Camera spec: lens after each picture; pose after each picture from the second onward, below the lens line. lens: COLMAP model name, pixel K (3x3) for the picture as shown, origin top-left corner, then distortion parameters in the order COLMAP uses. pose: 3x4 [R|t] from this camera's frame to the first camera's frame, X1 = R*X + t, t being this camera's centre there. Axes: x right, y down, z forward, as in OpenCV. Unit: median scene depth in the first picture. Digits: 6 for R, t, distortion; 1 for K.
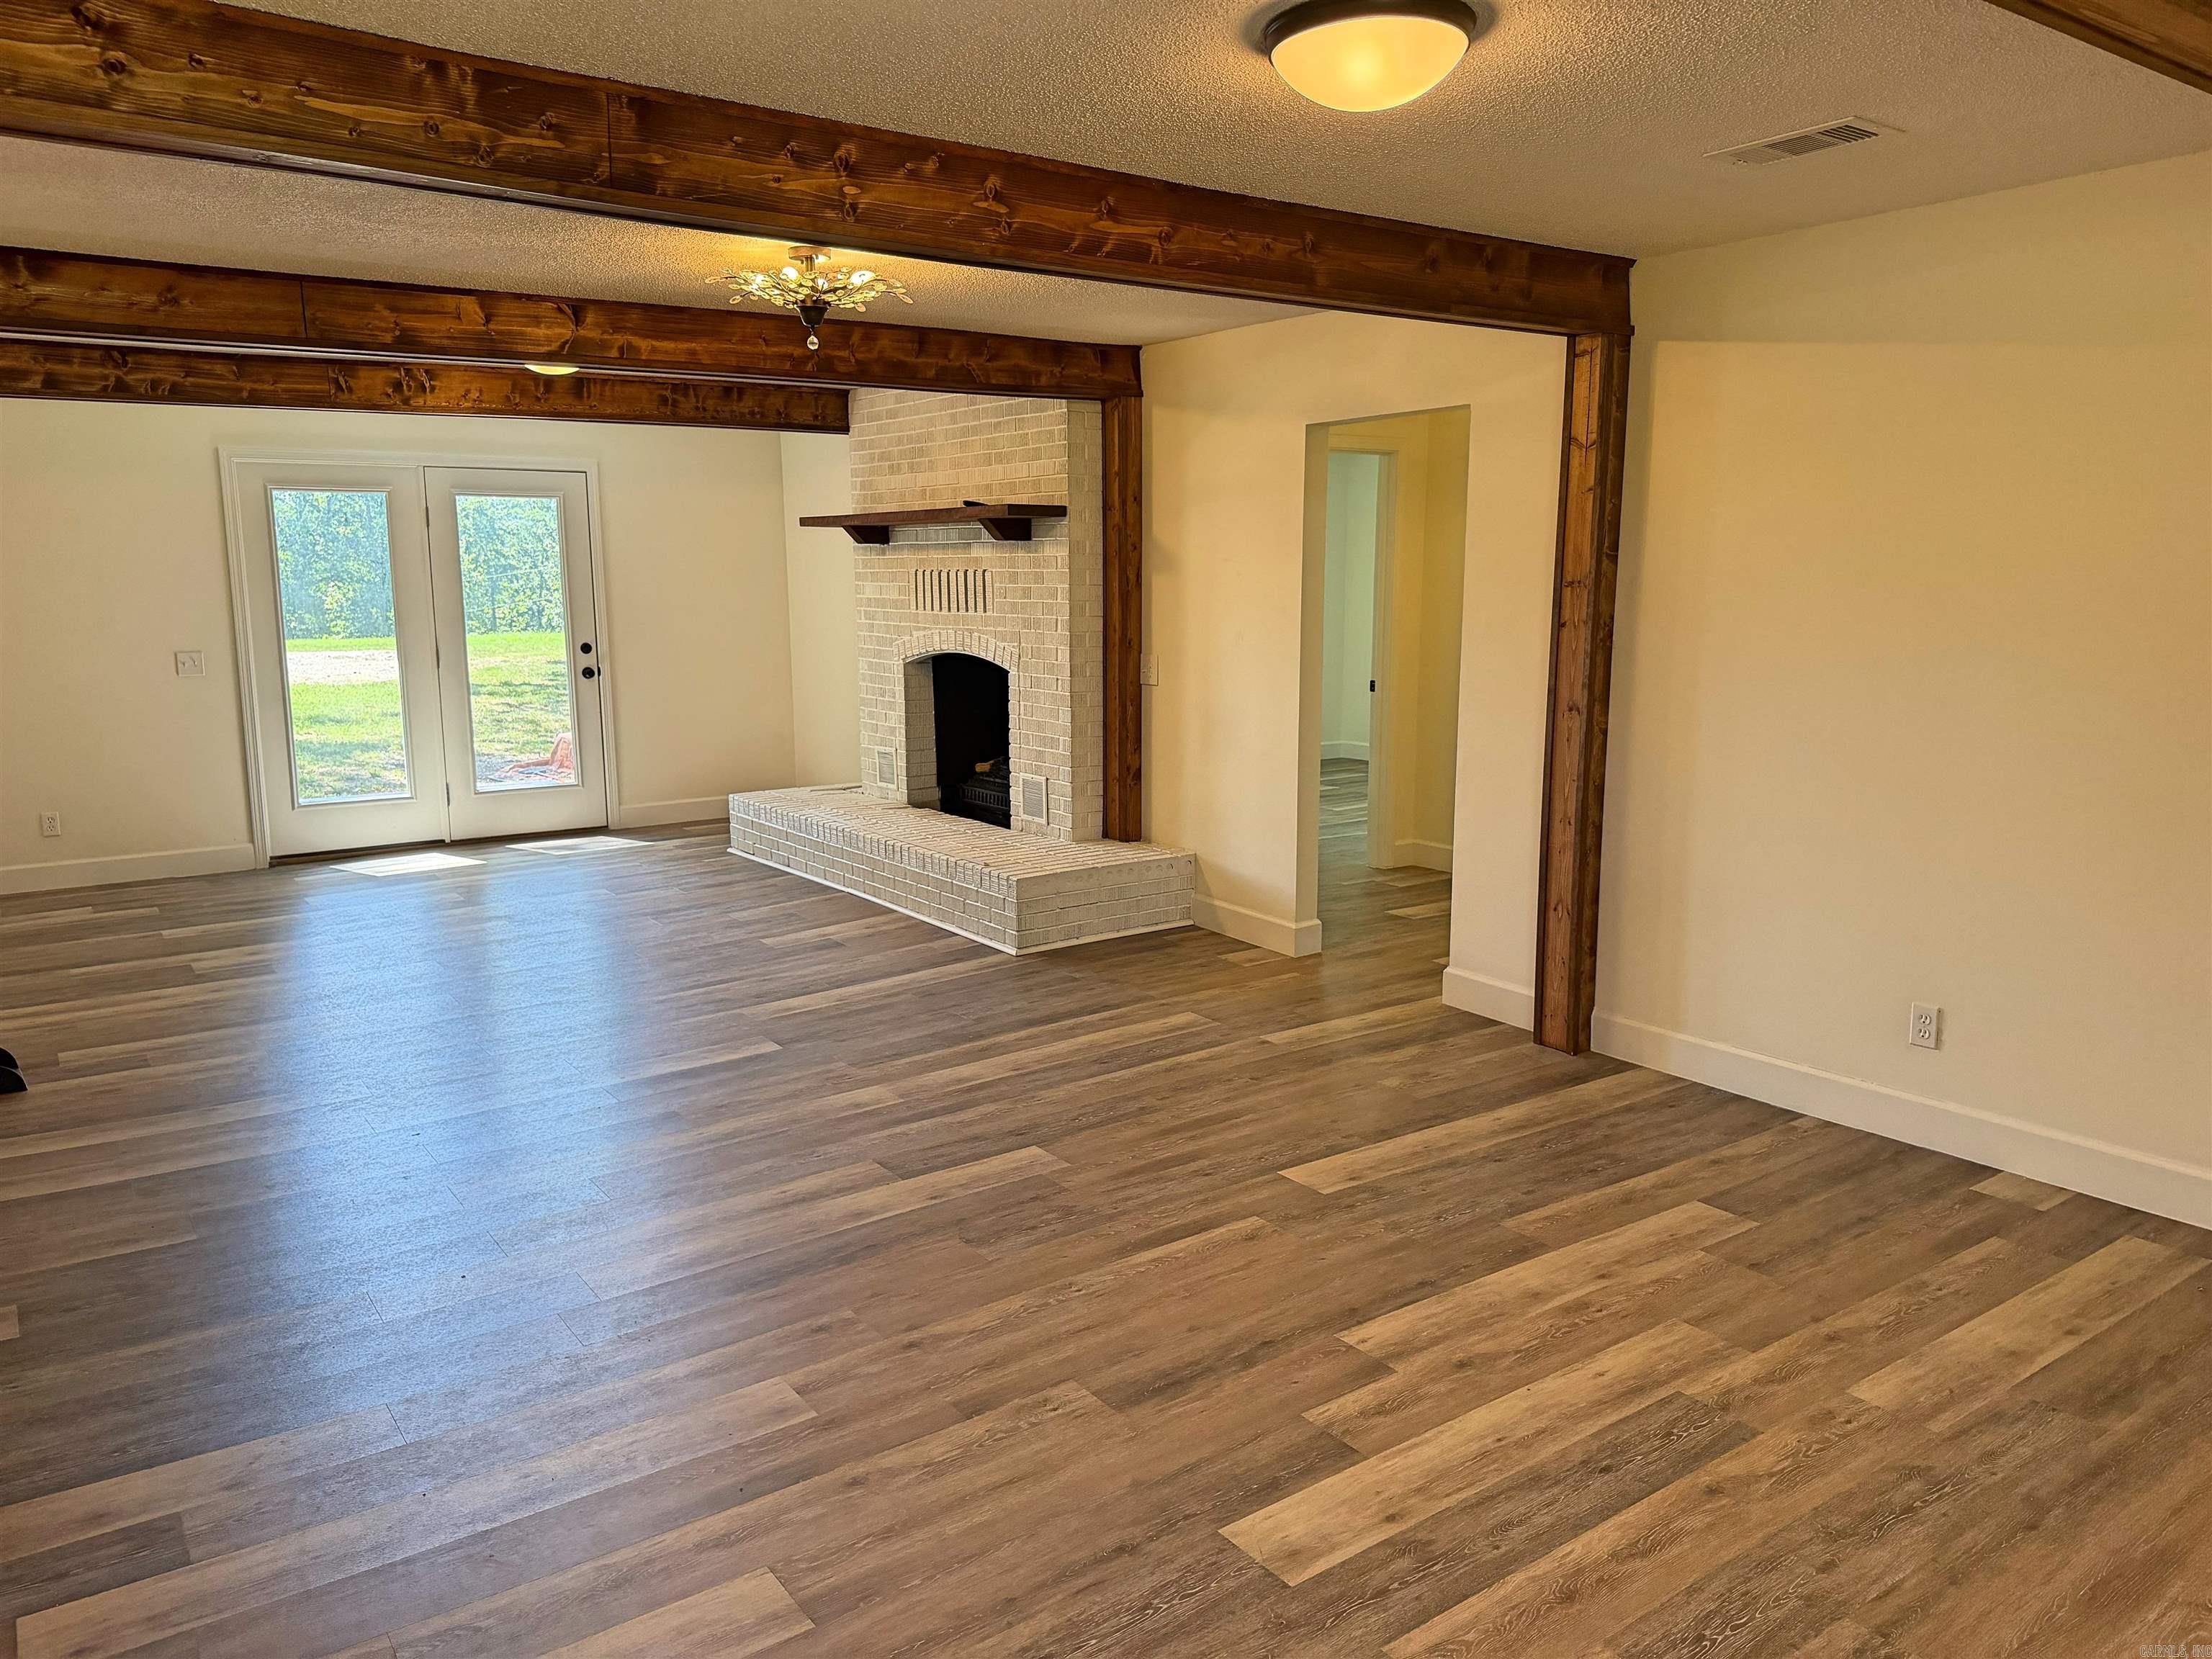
lens RADIAL K [[1564.7, 0, 1108.2], [0, 1564.7, 832.2], [0, 0, 1]] dist [0.049900, -0.060289]
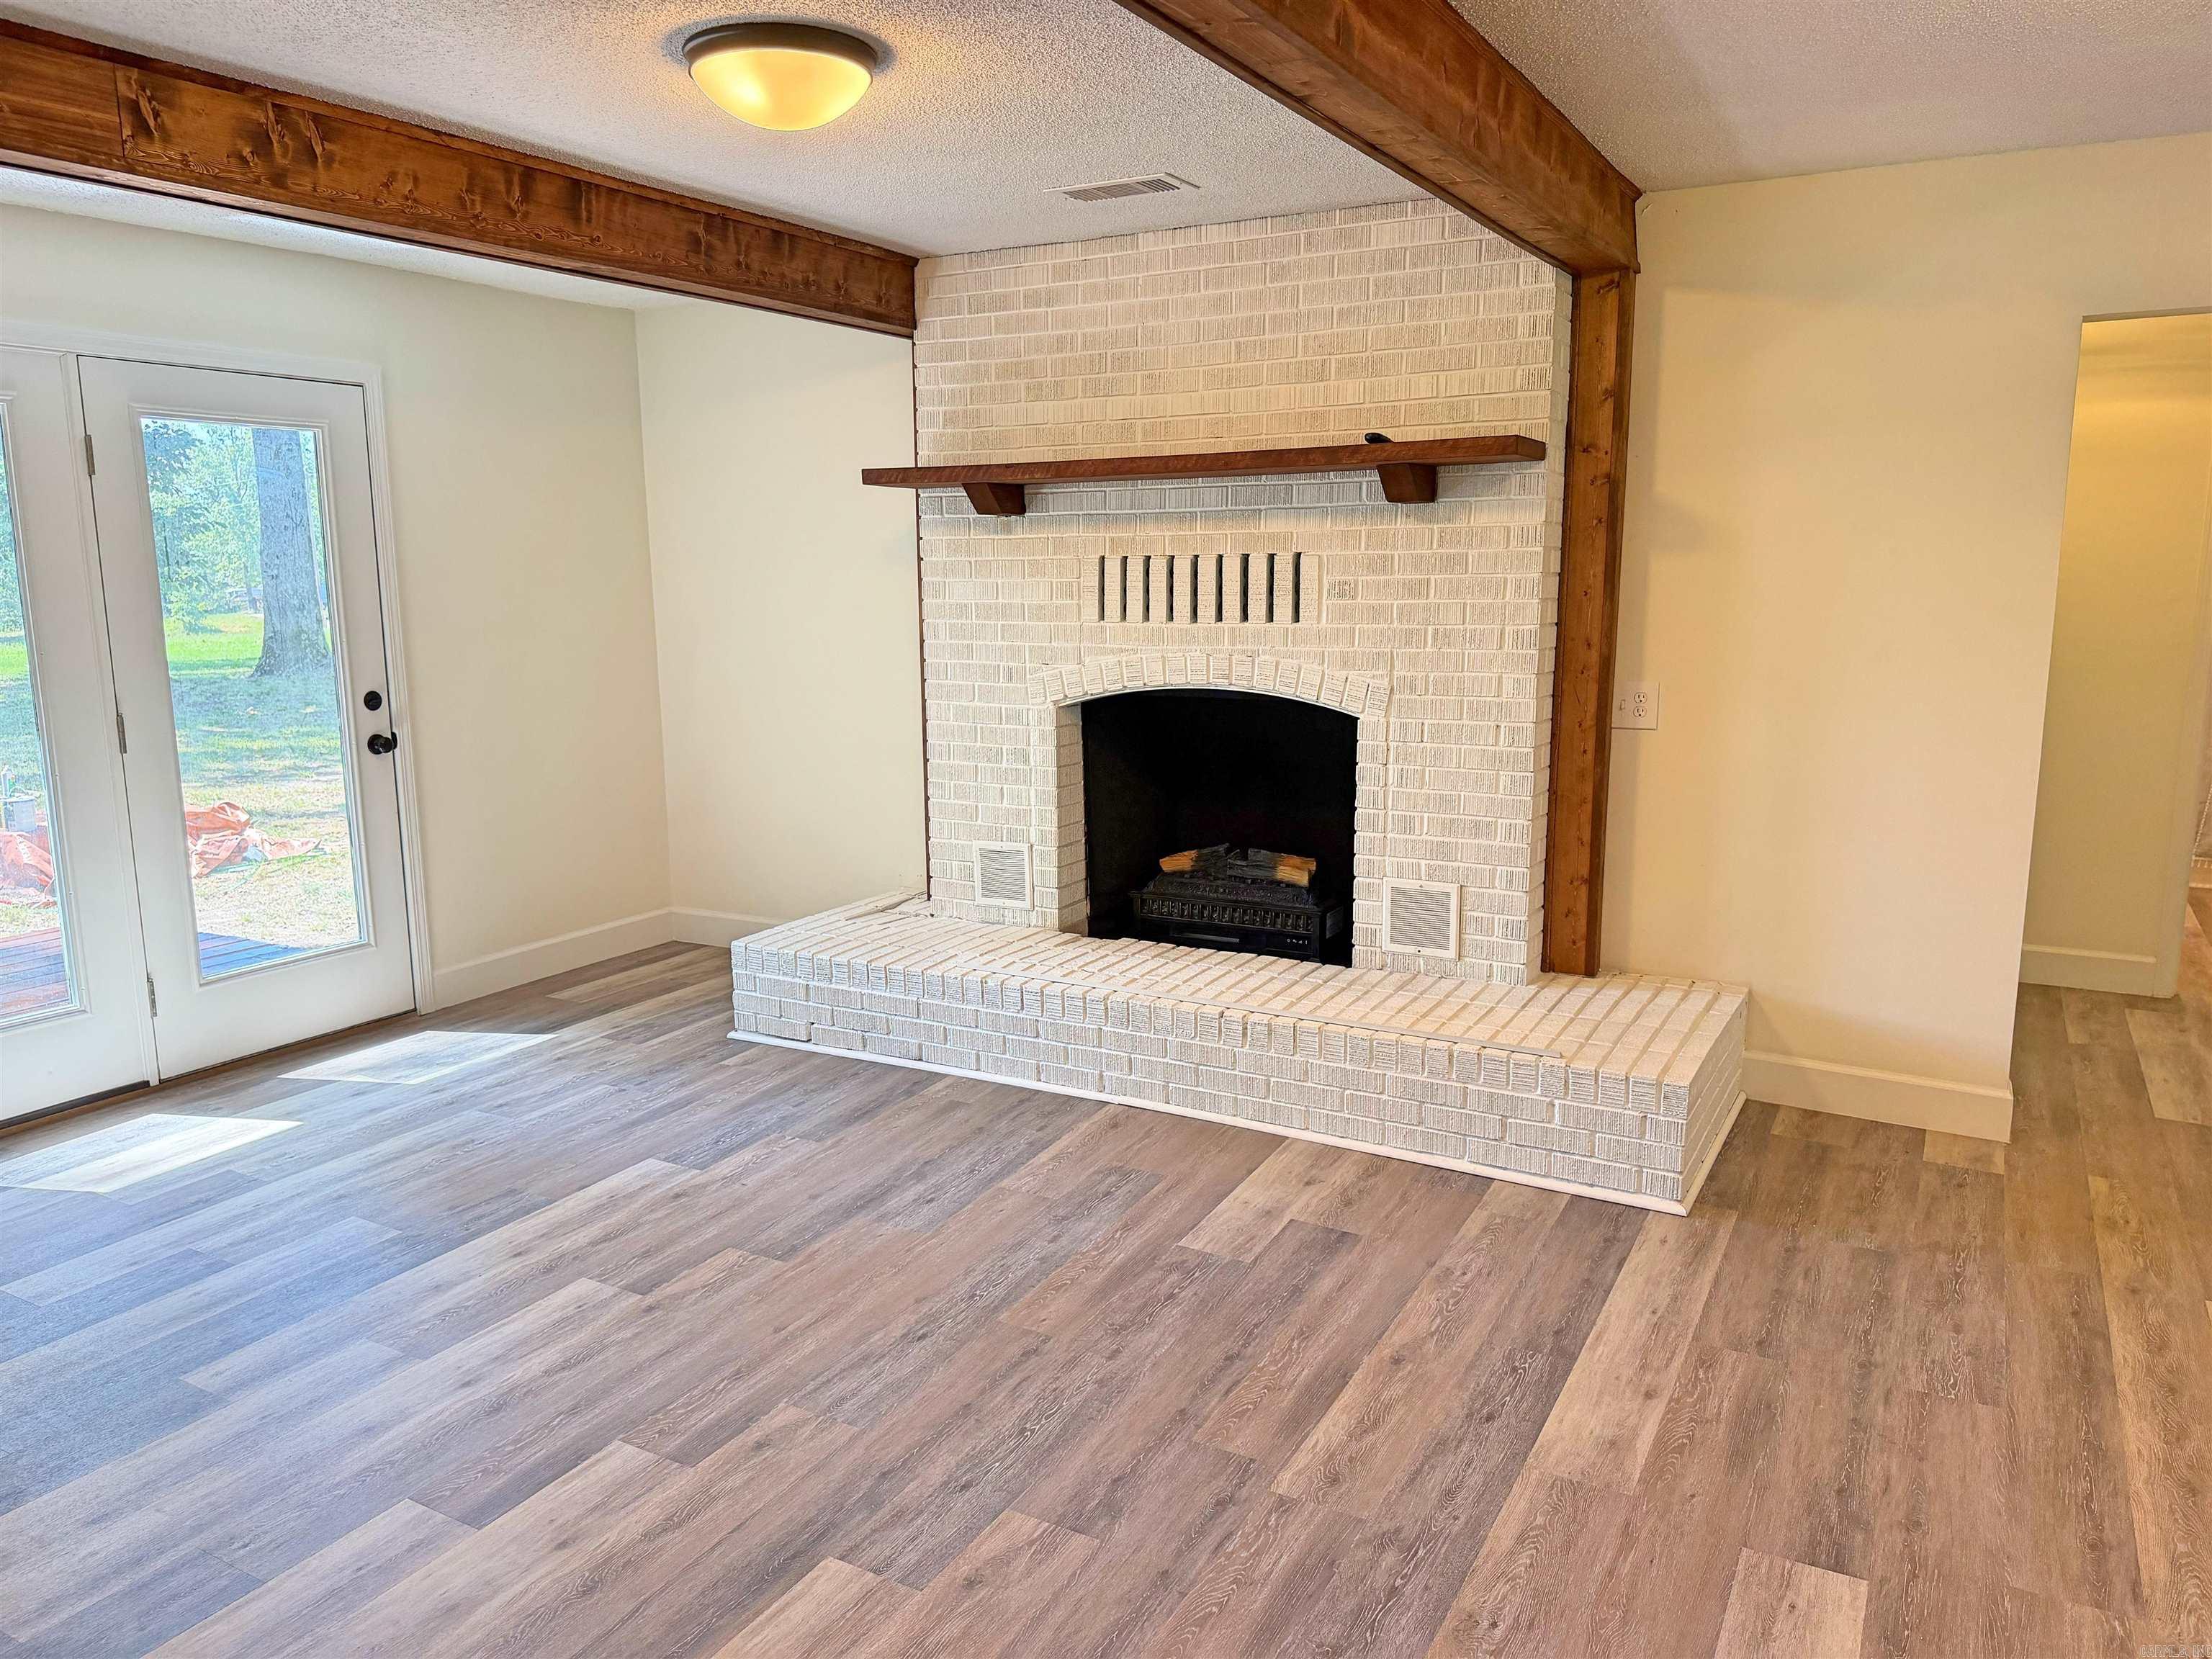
lens RADIAL K [[1564.7, 0, 1097.7], [0, 1564.7, 824.2], [0, 0, 1]] dist [0.049900, -0.060289]
pose [[0.907804, -0.072192, 0.413135, -0.538565], [0.075244, 0.997125, 0.008901, -0.095132], [-0.412590, 0.023005, 0.910626, 0.621153]]
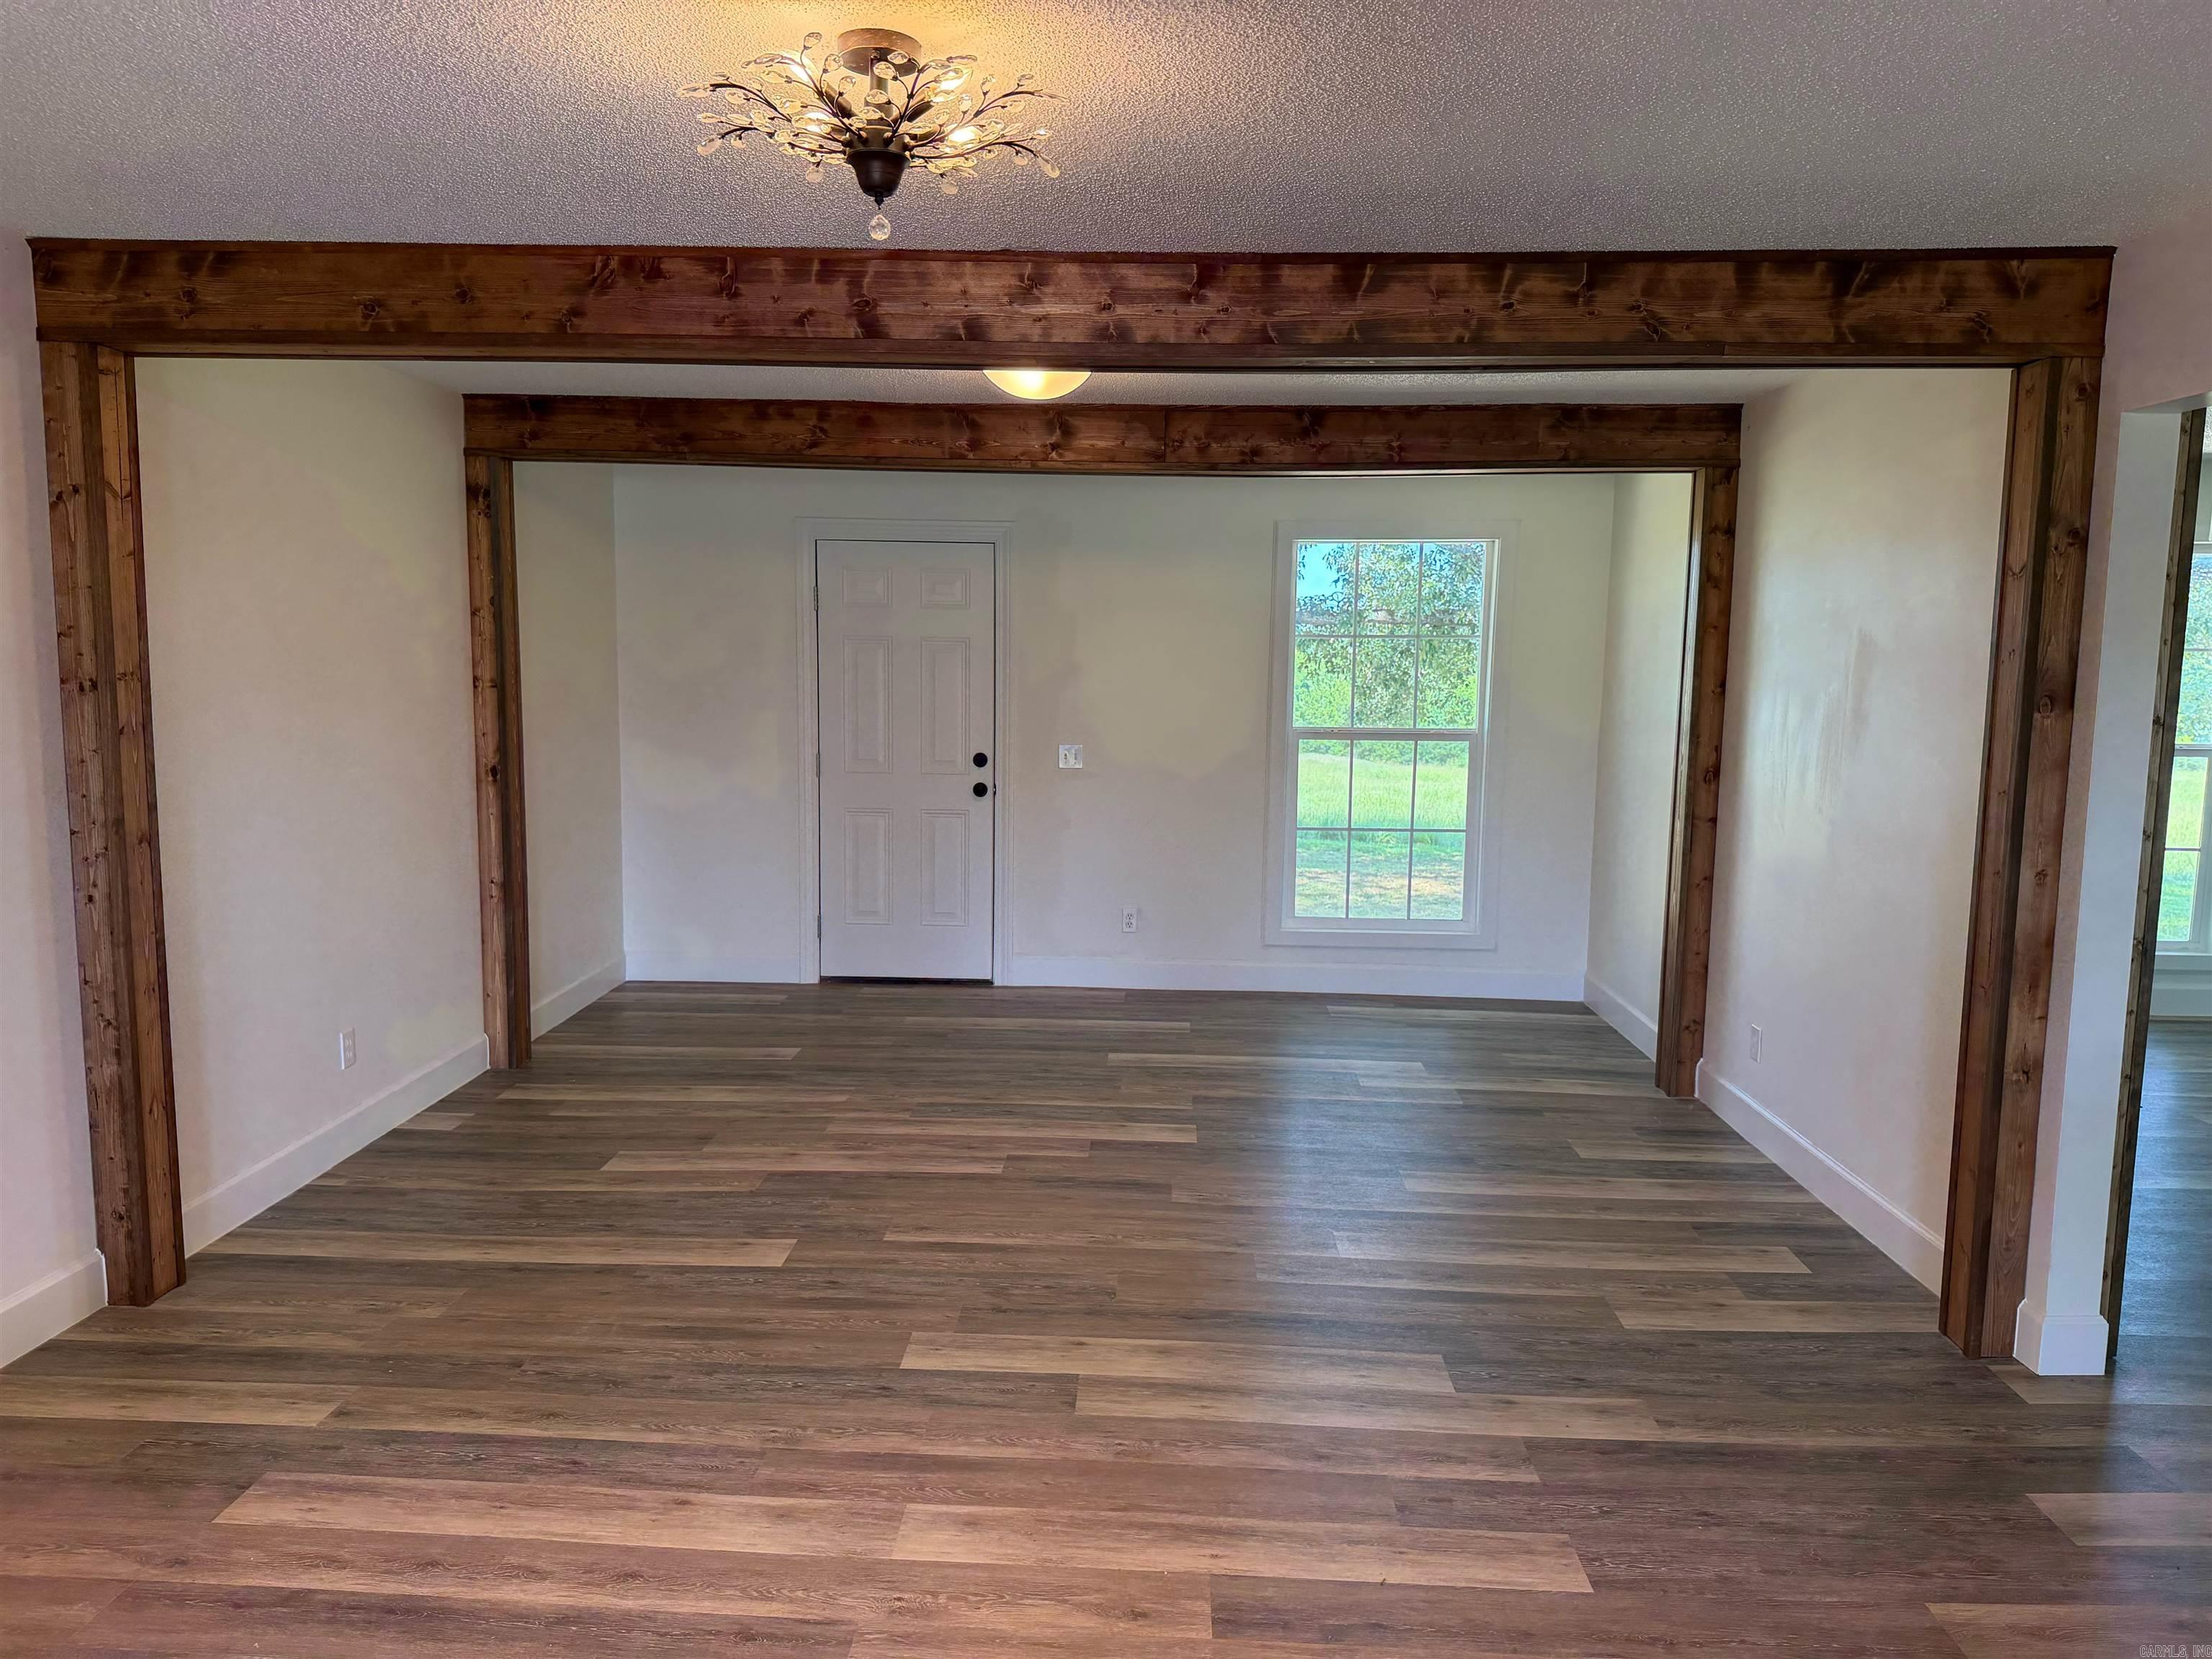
lens RADIAL K [[1564.7, 0, 1099.7], [0, 1564.7, 830.9], [0, 0, 1]] dist [0.049900, -0.060289]
pose [[-0.796140, -0.074917, 0.600457, -0.458725], [0.085455, 0.968442, 0.234133, -0.193885], [-0.599048, 0.237714, -0.764613, 1.141262]]
